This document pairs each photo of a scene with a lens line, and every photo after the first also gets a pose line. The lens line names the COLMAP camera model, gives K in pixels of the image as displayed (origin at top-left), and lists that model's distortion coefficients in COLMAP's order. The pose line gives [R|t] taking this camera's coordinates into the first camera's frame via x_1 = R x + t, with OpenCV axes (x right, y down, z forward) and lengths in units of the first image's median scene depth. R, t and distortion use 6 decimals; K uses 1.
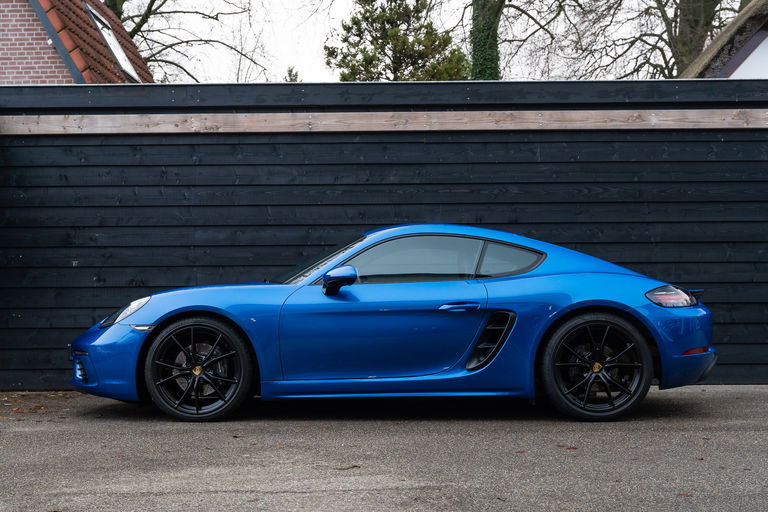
lens RADIAL K [[939.6, 0, 388.3], [0, 939.6, 257.3], [0, 0, 1]] dist [0.008100, 0.000000]
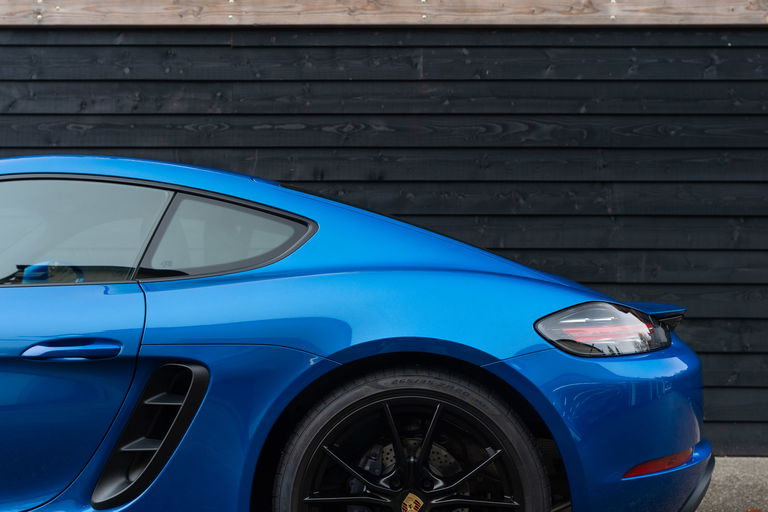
lens RADIAL K [[939.6, 0, 382.2], [0, 939.6, 249.3], [0, 0, 1]] dist [0.008100, 0.000000]
pose [[0.999912, 0.010057, -0.008675, 0.142281], [-0.010017, 0.999939, 0.004600, 0.004186], [0.008721, -0.004512, 0.999952, 0.402521]]
